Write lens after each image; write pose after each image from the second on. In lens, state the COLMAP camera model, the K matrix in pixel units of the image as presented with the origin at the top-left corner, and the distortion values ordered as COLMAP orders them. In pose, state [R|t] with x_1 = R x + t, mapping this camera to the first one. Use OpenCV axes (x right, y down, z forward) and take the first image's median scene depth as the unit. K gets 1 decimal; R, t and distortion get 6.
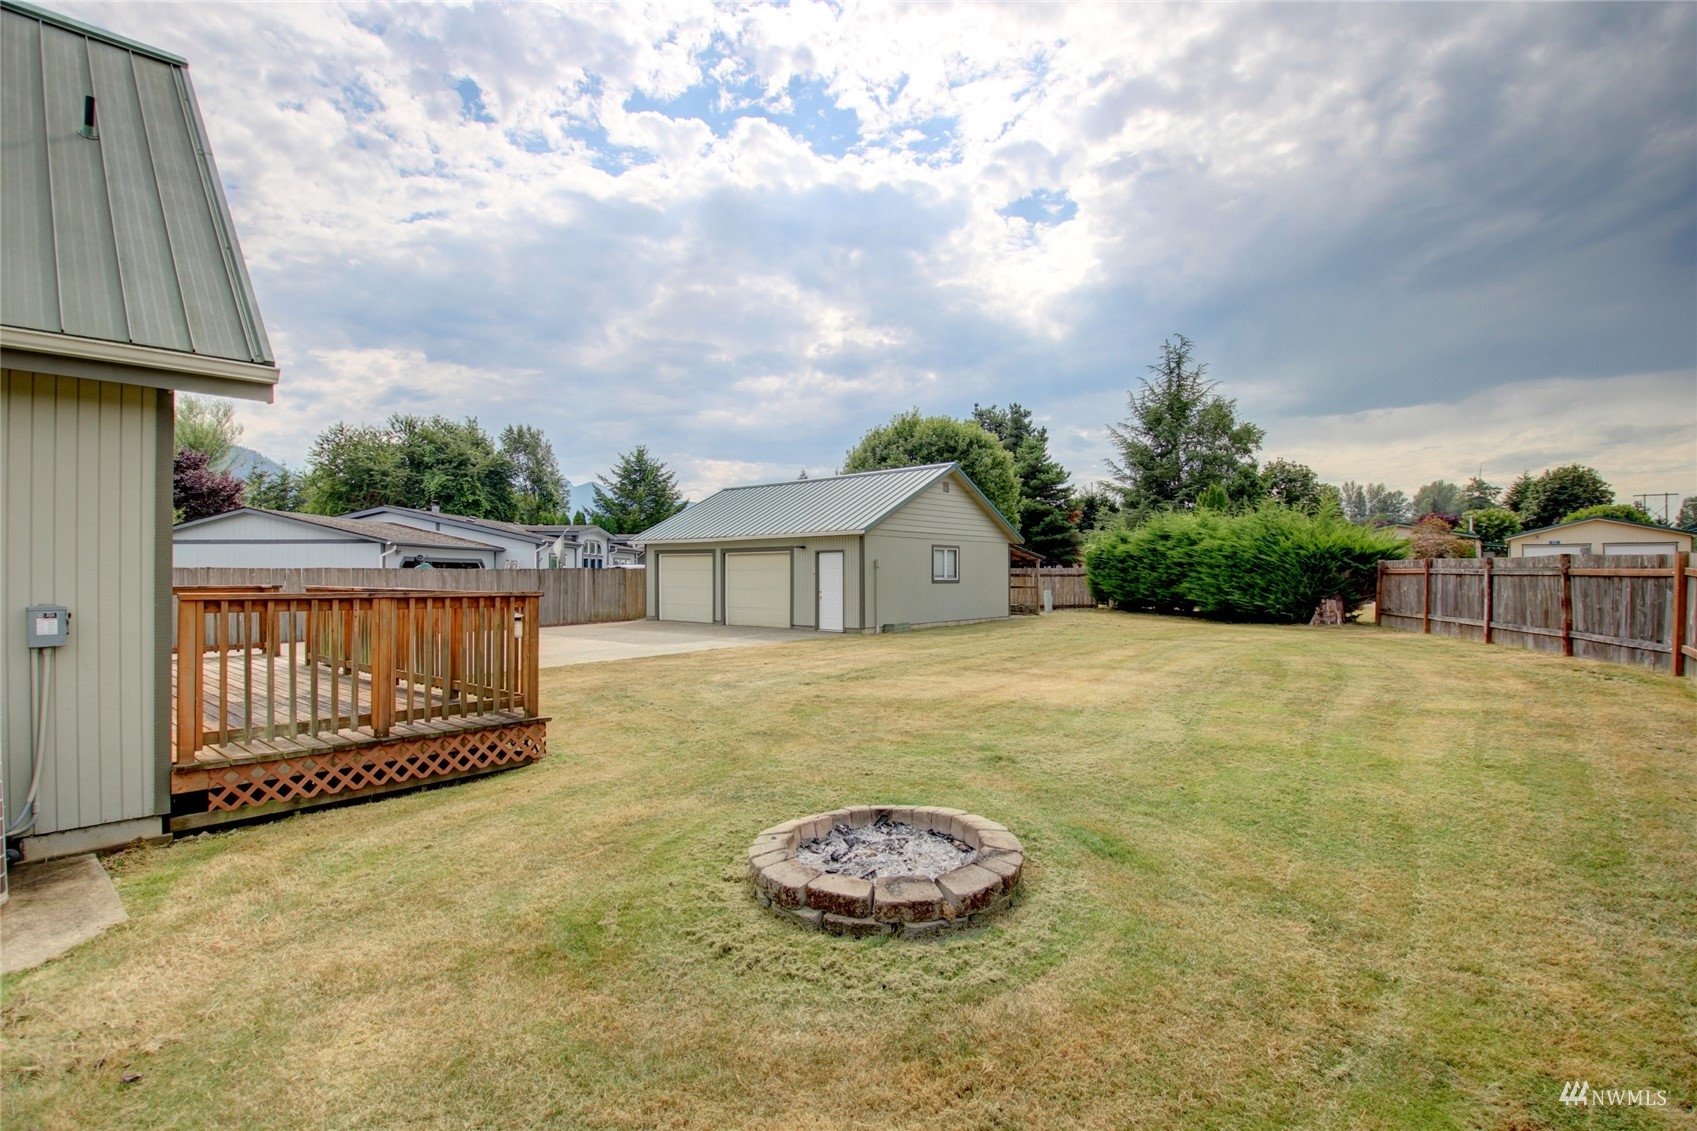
lens RADIAL K [[802.9, 0, 849.5], [0, 802.9, 566.3], [0, 0, 1]] dist [-0.018854, -0.004701]
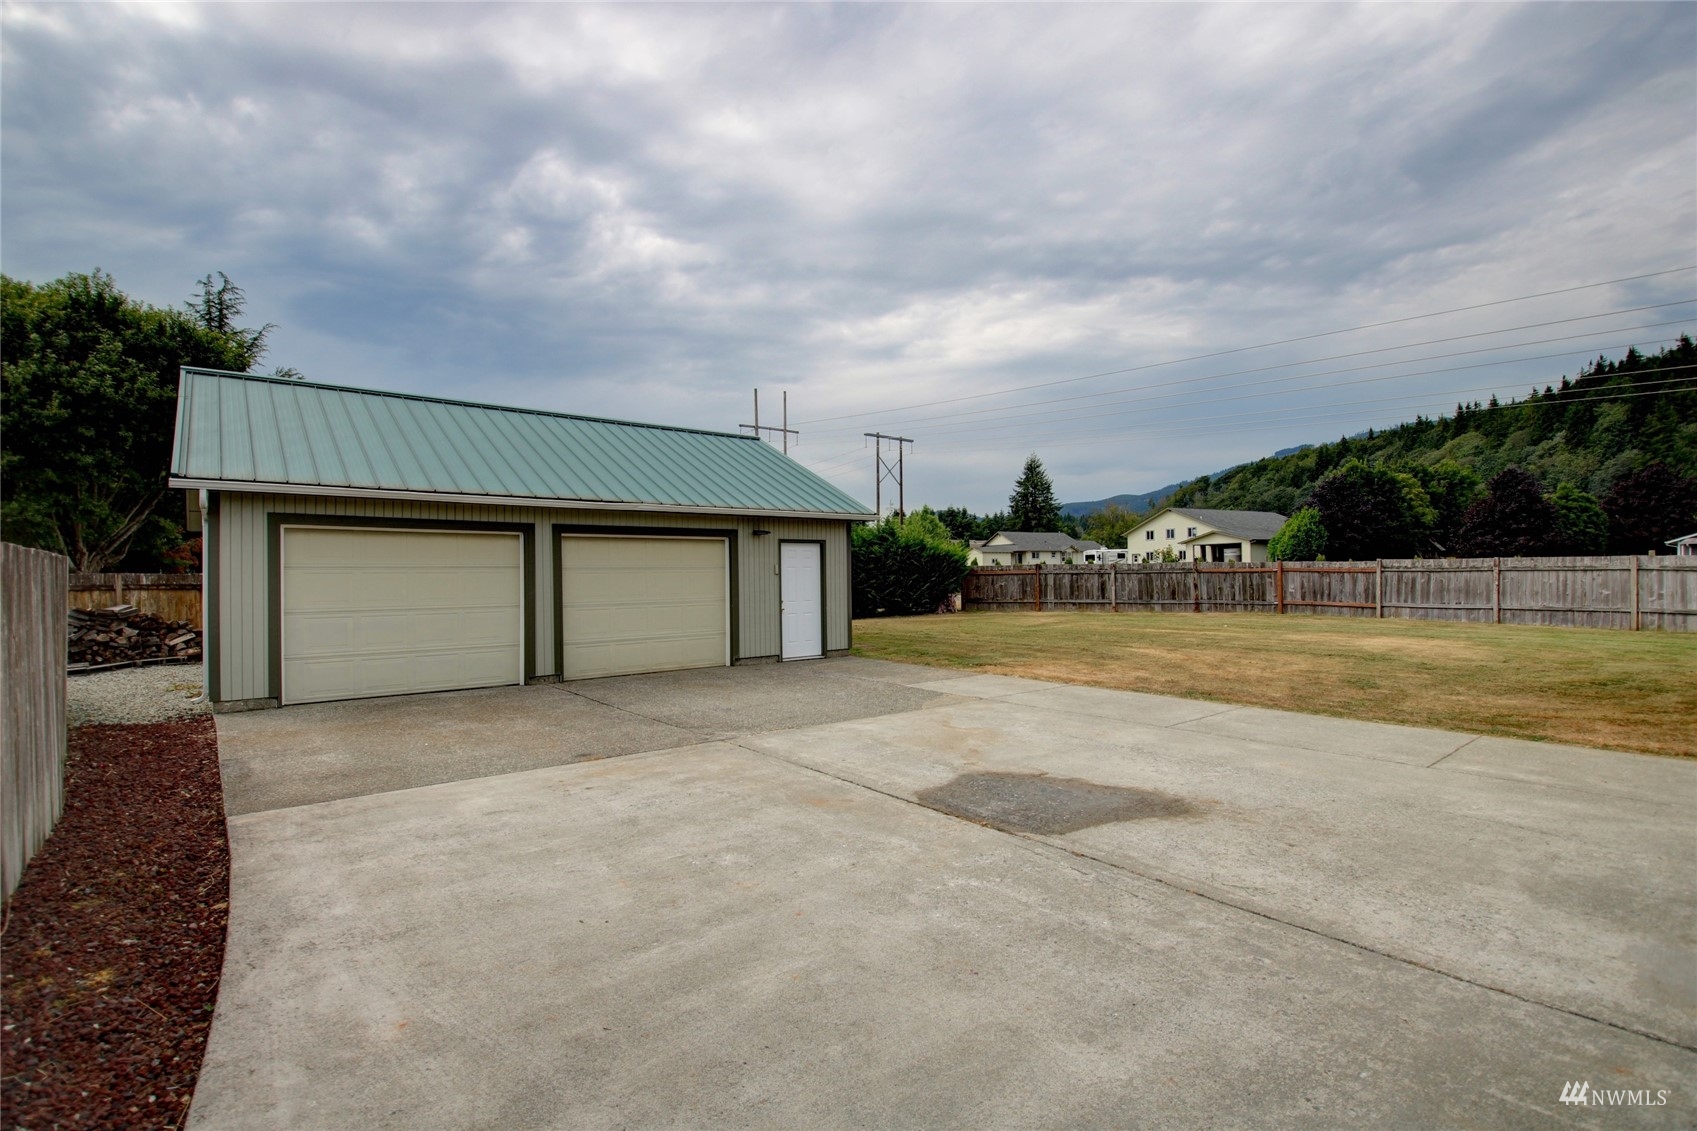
lens RADIAL K [[802.9, 0, 848.1], [0, 802.9, 572.6], [0, 0, 1]] dist [-0.018854, -0.004701]
pose [[0.155724, 0.005833, 0.987783, -0.678877], [0.003479, 0.999973, -0.006454, 0.012676], [-0.987795, 0.004442, 0.155699, 0.841437]]
